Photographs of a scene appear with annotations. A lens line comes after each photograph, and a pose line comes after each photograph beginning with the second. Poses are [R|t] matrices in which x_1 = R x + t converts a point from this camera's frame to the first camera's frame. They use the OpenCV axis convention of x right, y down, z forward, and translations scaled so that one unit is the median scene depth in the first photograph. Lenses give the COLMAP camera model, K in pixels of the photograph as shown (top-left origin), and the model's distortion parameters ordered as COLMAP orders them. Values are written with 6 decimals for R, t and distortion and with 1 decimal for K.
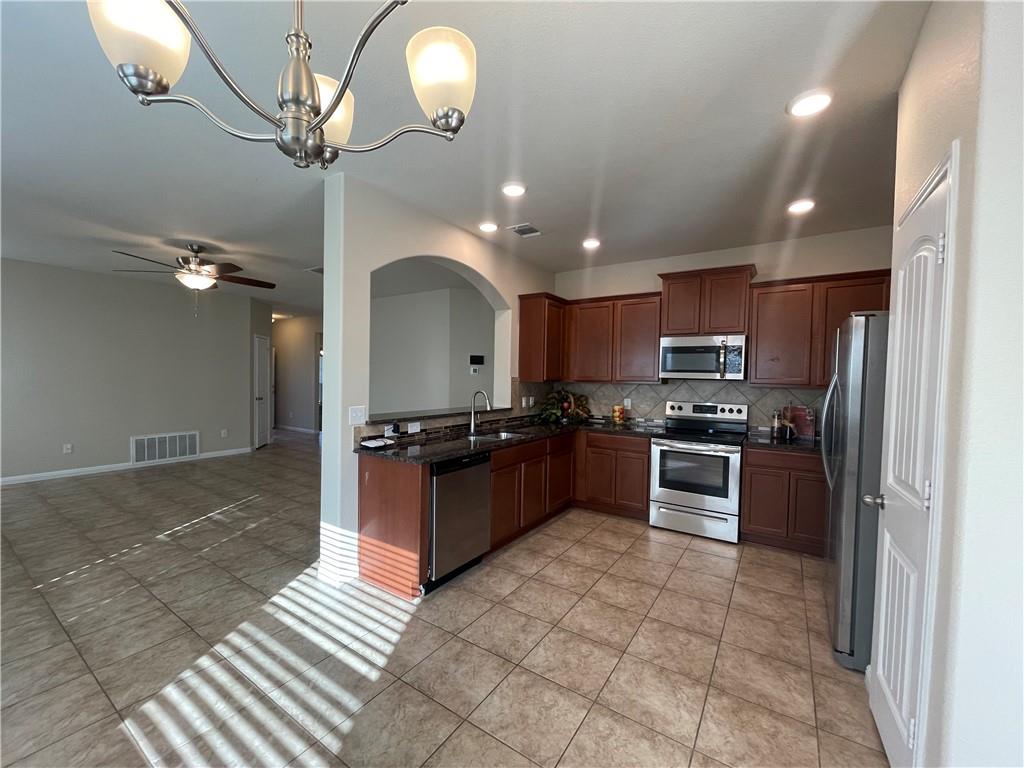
lens RADIAL K [[412.9, 0, 503.7], [0, 412.9, 389.0], [0, 0, 1]] dist [0.000839, -0.002092]
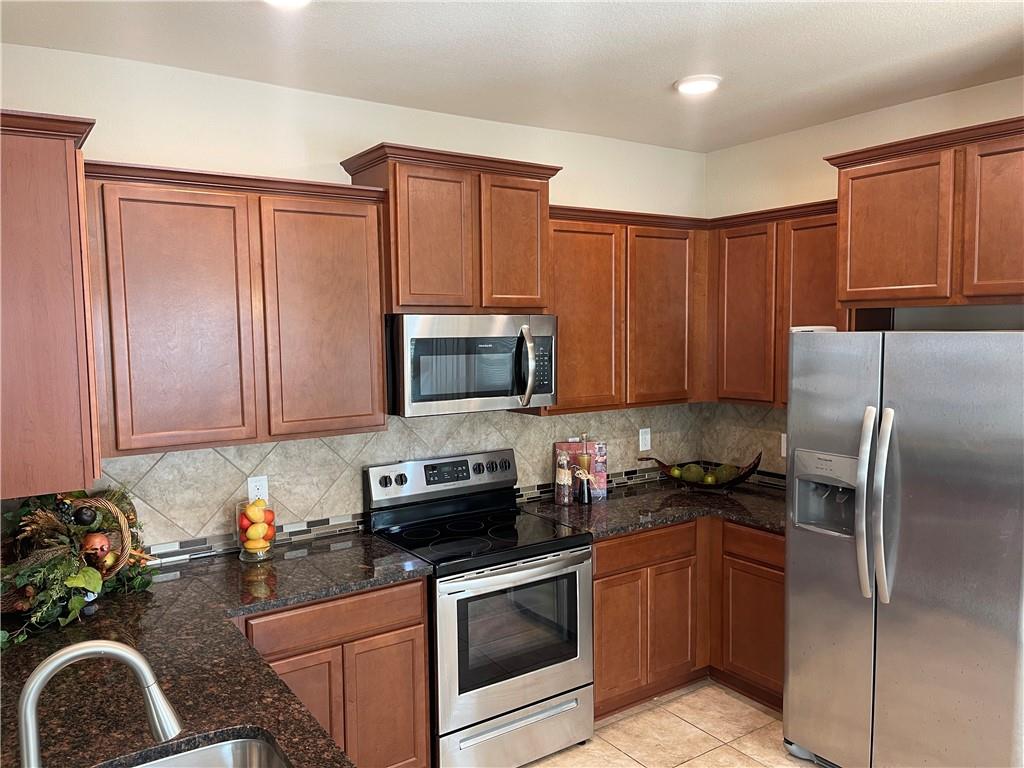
lens RADIAL K [[772.8, 0, 504.1], [0, 772.8, 390.6], [0, 0, 1]] dist [0.080651, -0.105926]
pose [[0.374222, -0.101284, 0.921791, -0.257862], [0.050361, 0.994770, 0.088858, -0.111997], [-0.925971, 0.013169, 0.377366, 0.633379]]
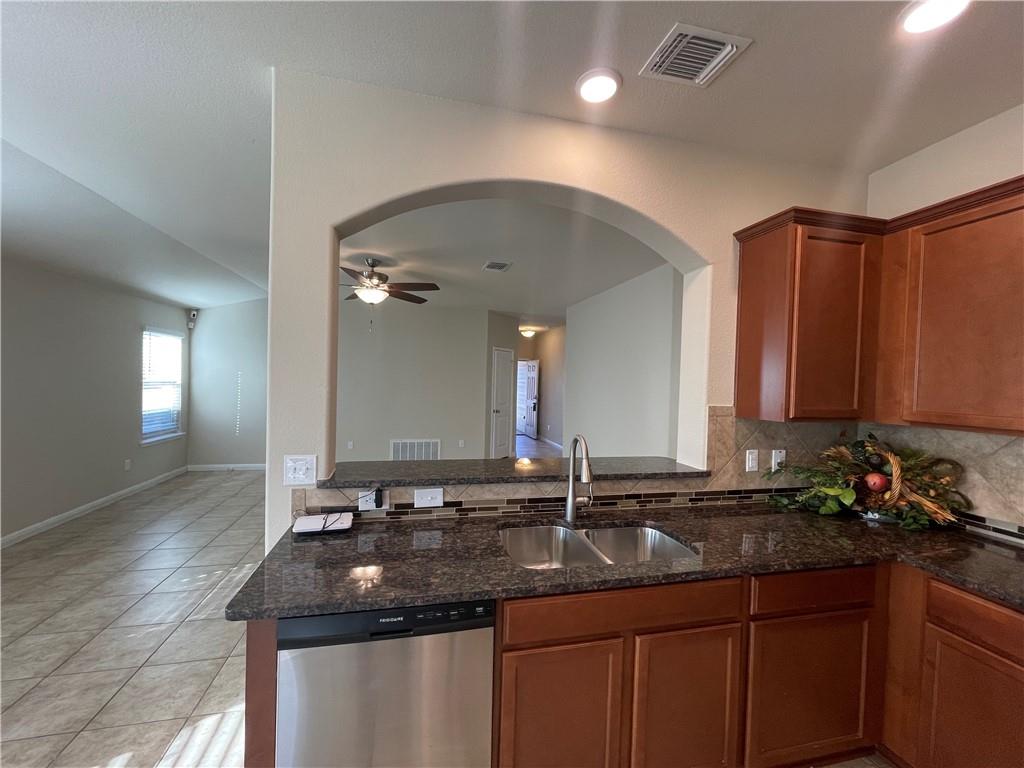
lens RADIAL K [[412.9, 0, 507.8], [0, 412.9, 387.1], [0, 0, 1]] dist [0.000839, -0.002092]
pose [[0.731628, 0.016146, -0.681513, 0.186579], [-0.035106, 0.999285, -0.014012, -0.039328], [0.680800, 0.034177, 0.731672, 0.528826]]
